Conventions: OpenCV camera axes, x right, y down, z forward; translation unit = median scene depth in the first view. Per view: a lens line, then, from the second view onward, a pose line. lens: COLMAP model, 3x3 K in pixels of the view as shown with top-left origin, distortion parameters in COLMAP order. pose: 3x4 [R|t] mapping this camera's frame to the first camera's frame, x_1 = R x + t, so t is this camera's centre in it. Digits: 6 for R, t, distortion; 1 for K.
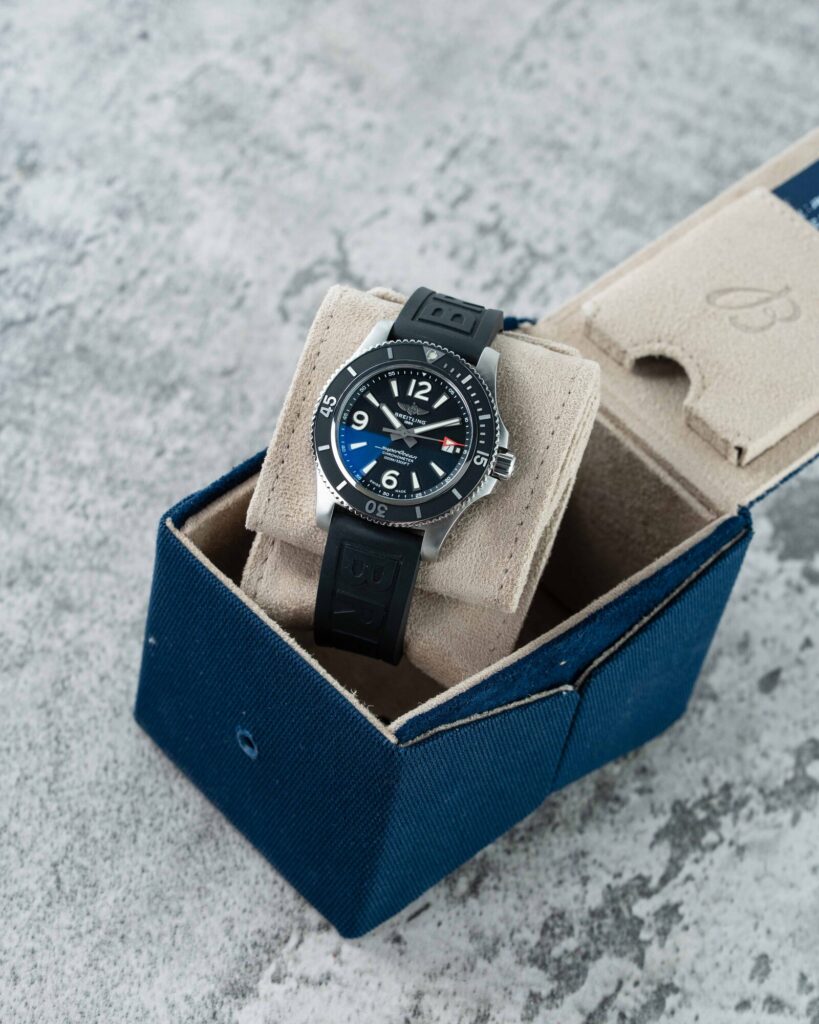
lens RADIAL K [[4503.2, 0, 408.9], [0, 4503.2, 511.2], [0, 0, 1]] dist [0.117667, 0.000000]
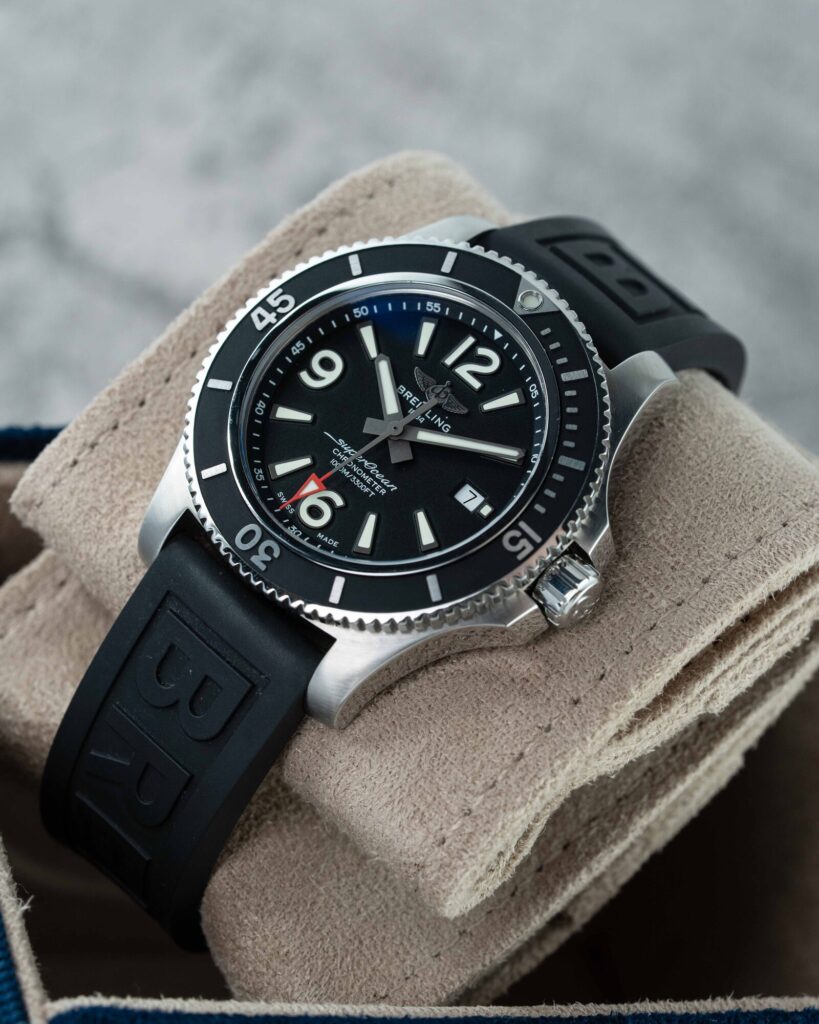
lens RADIAL K [[4503.2, 0, 402.7], [0, 4503.2, 504.8], [0, 0, 1]] dist [0.117667, 0.000000]
pose [[0.886449, 0.404285, -0.225304, 0.101359], [-0.445614, 0.877052, -0.179467, 0.067569], [0.125047, 0.259487, 0.957617, 0.578297]]
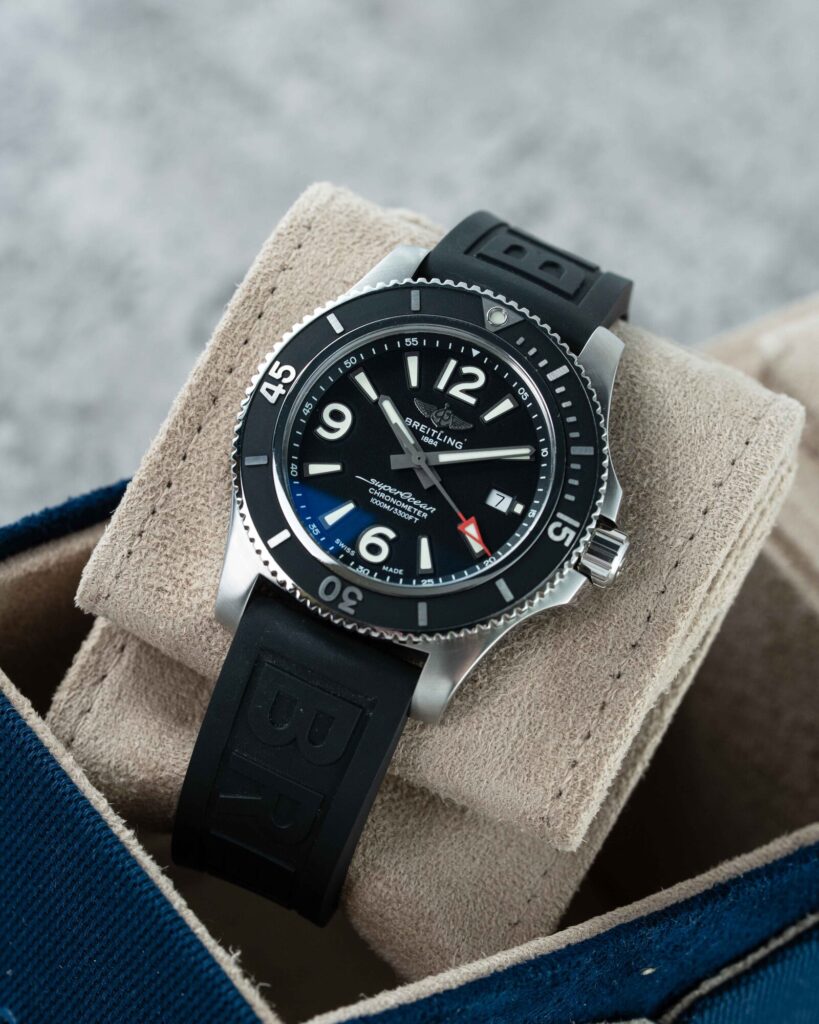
lens RADIAL K [[4503.2, 0, 406.8], [0, 4503.2, 518.1], [0, 0, 1]] dist [0.117667, 0.000000]
pose [[0.986311, 0.163377, 0.022304, -0.012385], [-0.159689, 0.980119, -0.117758, 0.048476], [-0.041100, 0.112585, 0.992792, 0.499158]]
